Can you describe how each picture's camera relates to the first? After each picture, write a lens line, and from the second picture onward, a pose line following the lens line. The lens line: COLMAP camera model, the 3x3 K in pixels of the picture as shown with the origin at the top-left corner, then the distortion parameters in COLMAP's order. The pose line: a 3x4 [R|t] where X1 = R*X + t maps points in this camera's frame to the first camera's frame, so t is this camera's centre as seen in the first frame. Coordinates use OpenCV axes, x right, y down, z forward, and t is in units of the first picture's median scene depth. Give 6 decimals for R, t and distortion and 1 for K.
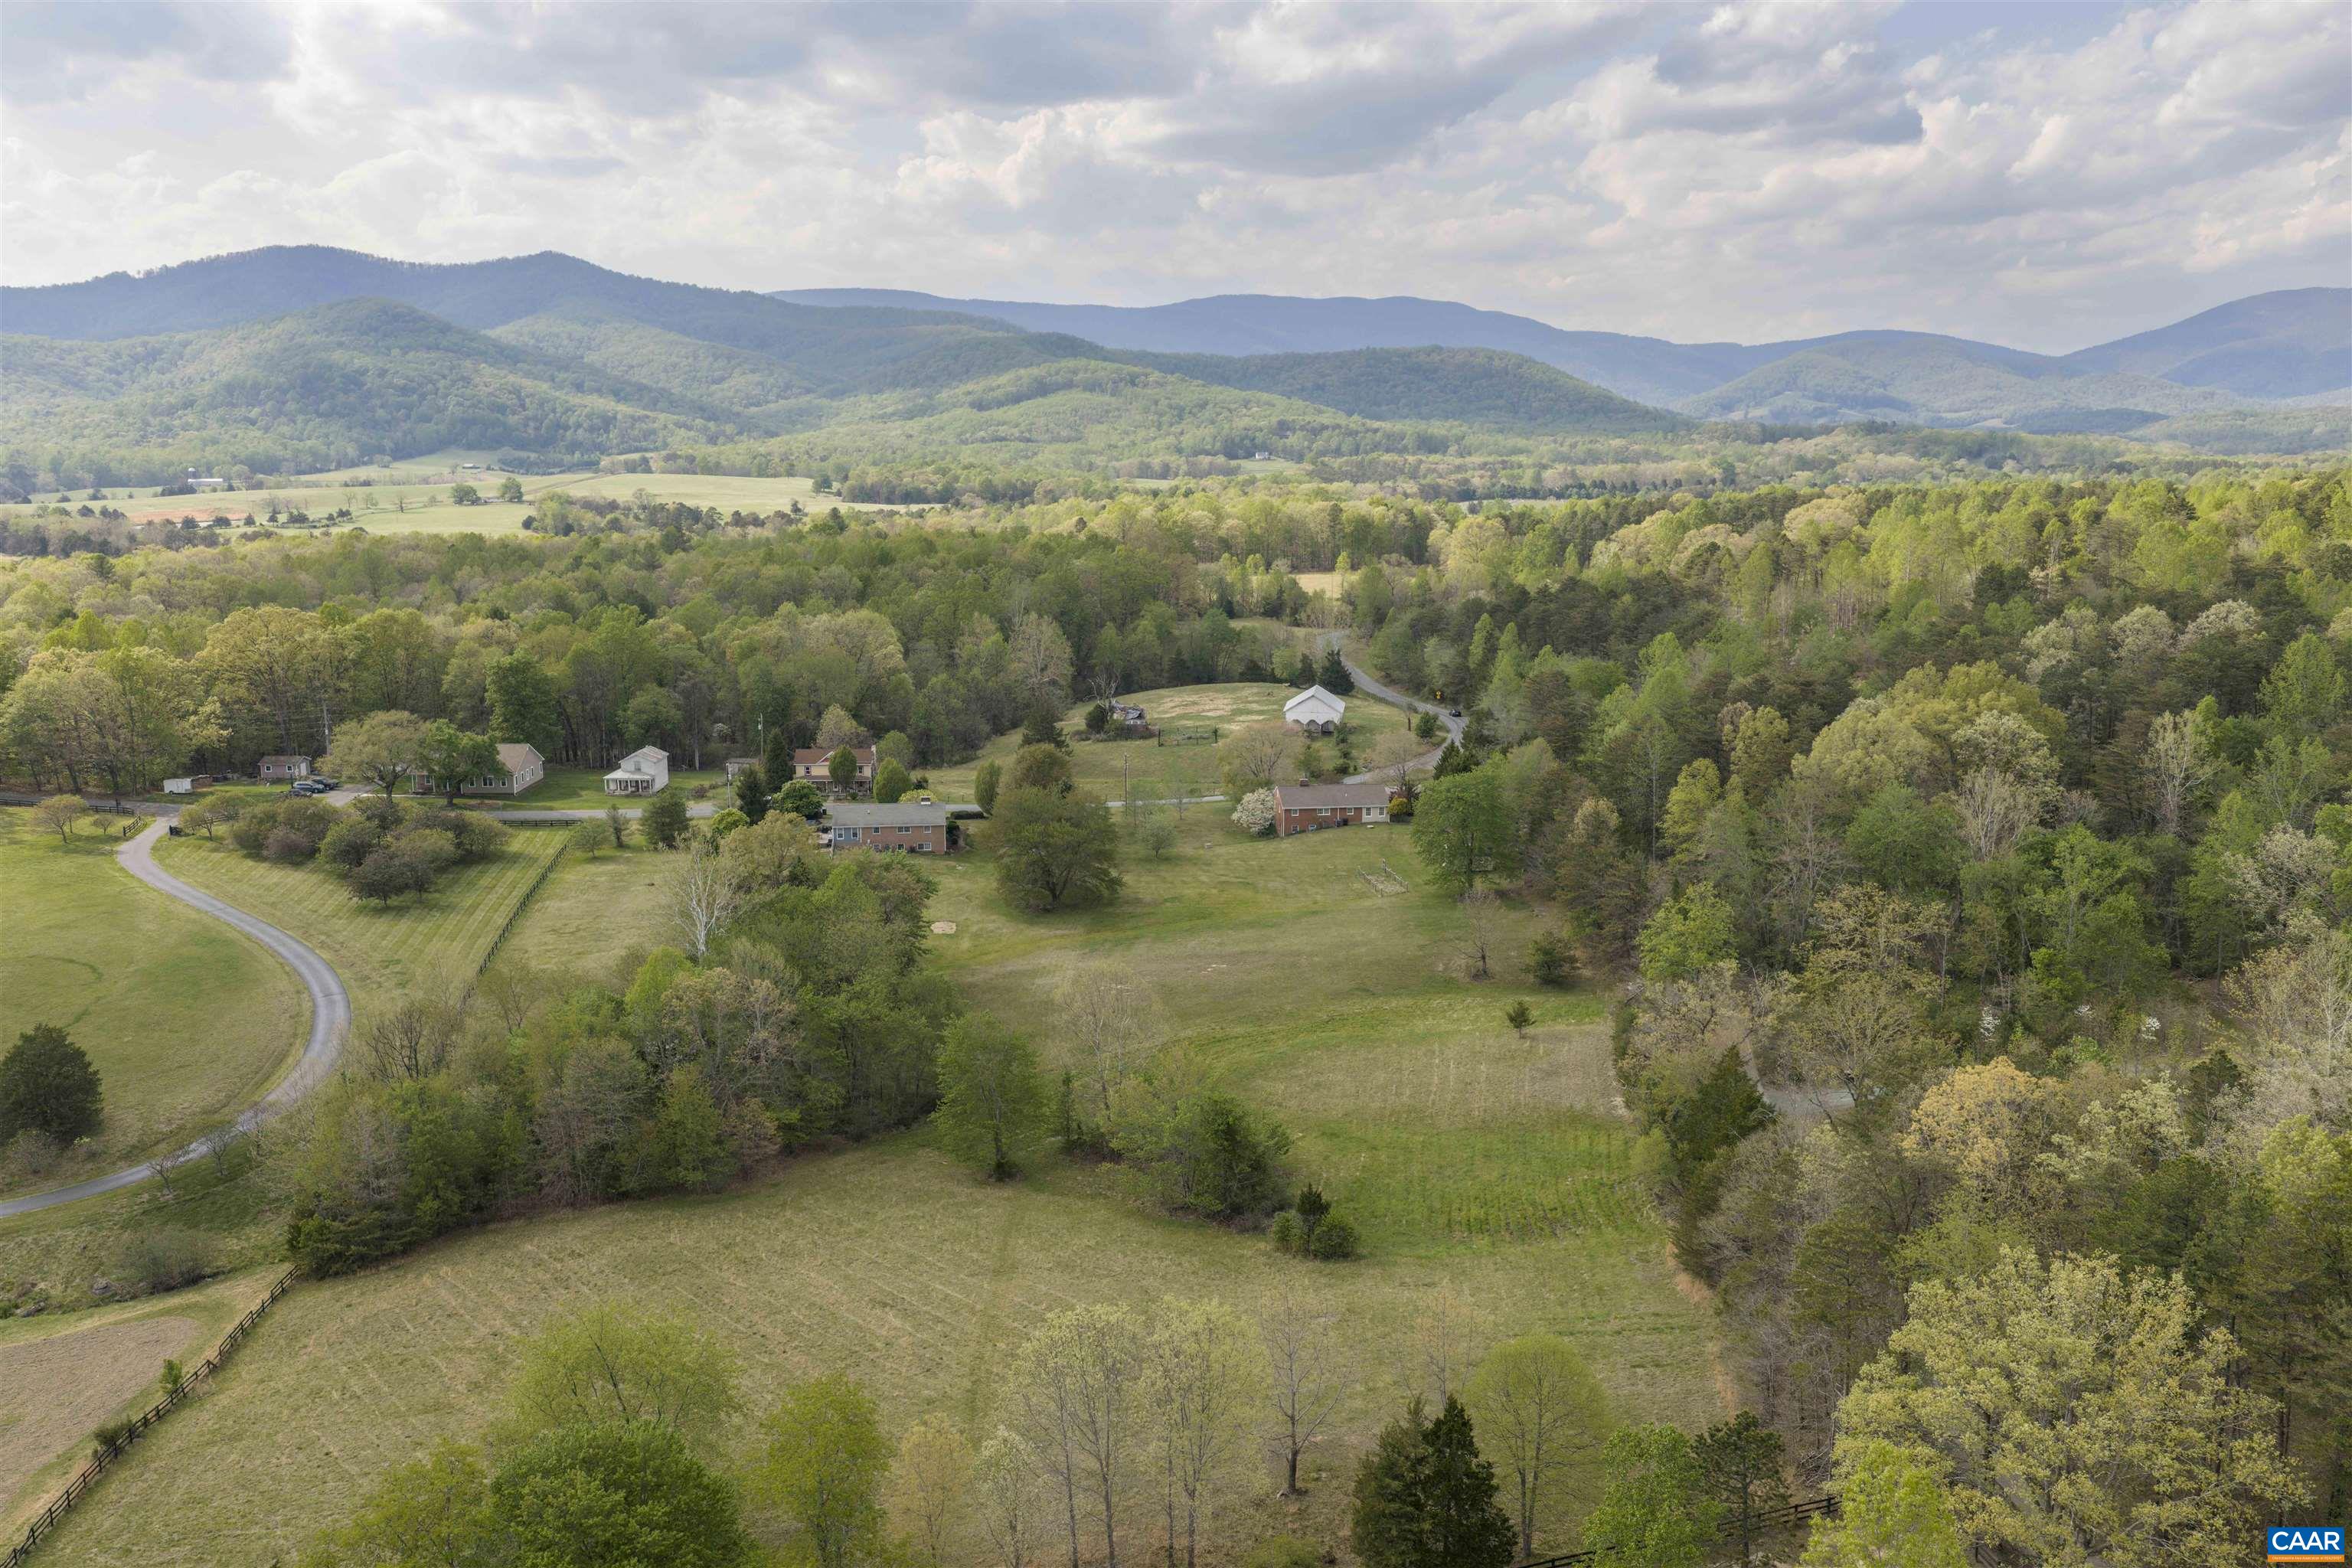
lens RADIAL K [[1914.2, 0, 1176.1], [0, 1914.2, 786.8], [0, 0, 1]] dist [0.008521, -0.004095]
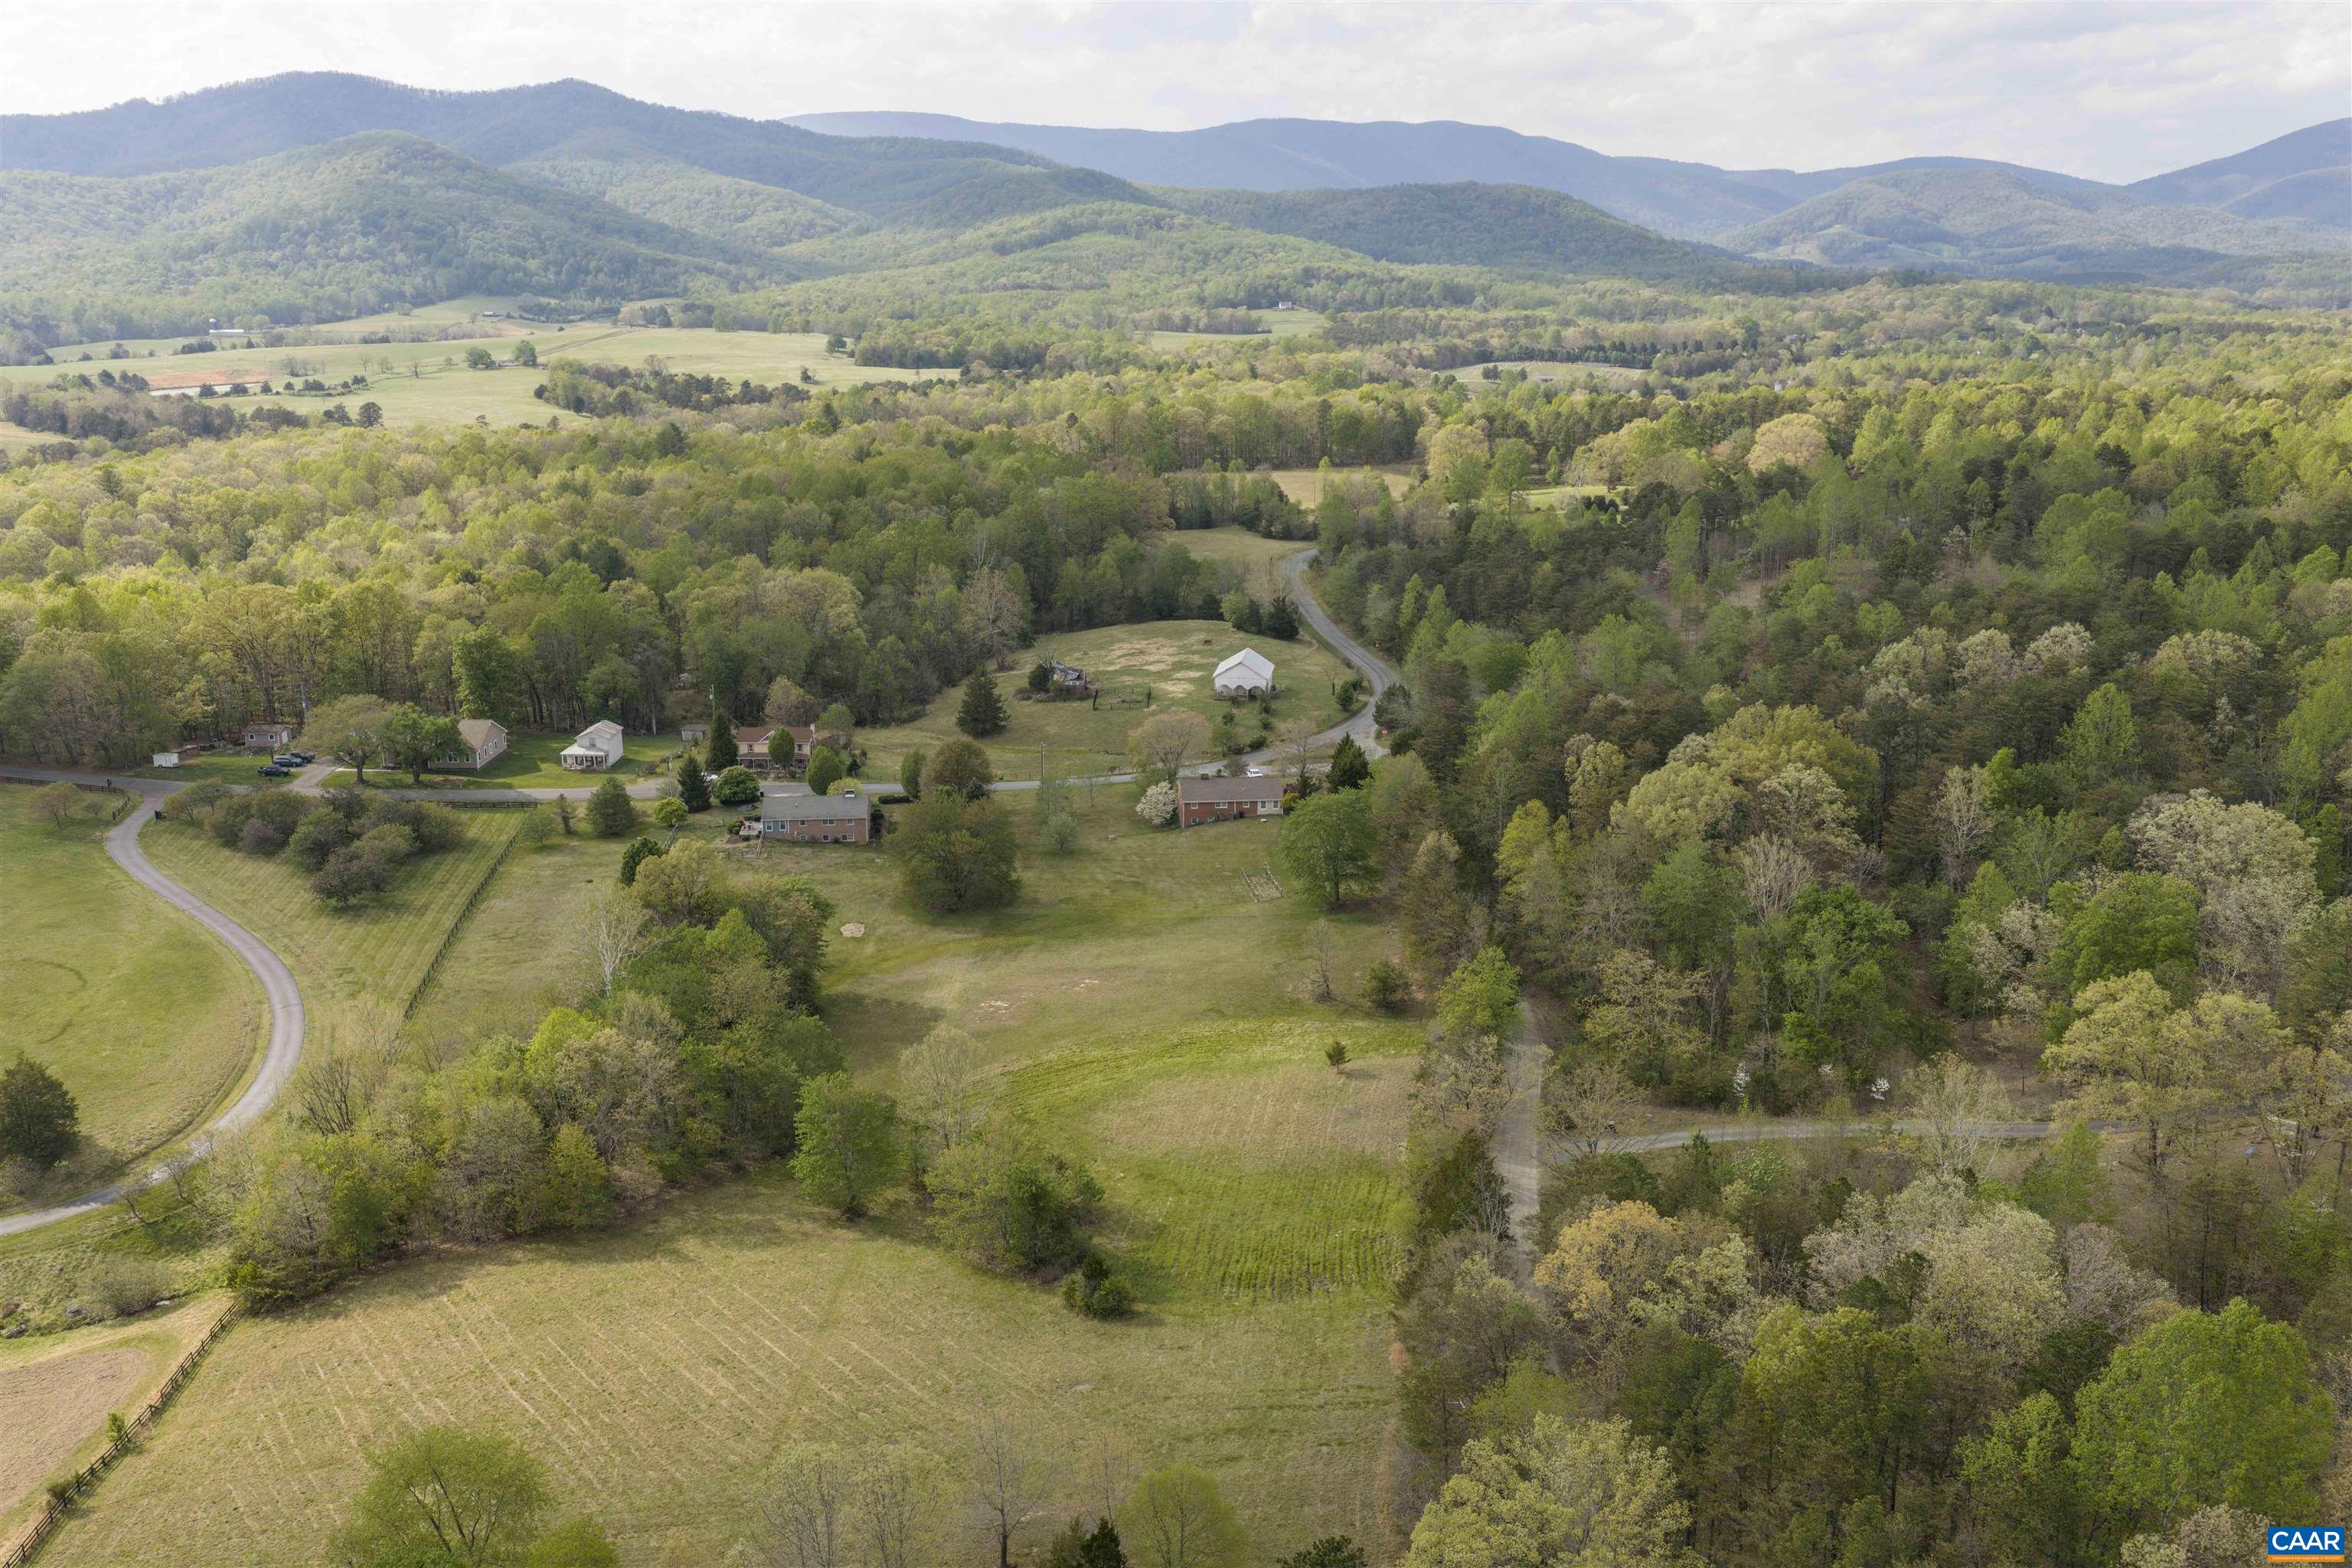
lens RADIAL K [[1914.2, 0, 1176.8], [0, 1914.2, 782.0], [0, 0, 1]] dist [0.008521, -0.004095]
pose [[0.999804, 0.009276, -0.017511, 0.071147], [-0.007768, 0.996410, 0.084303, -0.090328], [0.018230, -0.084150, 0.996286, -0.069048]]
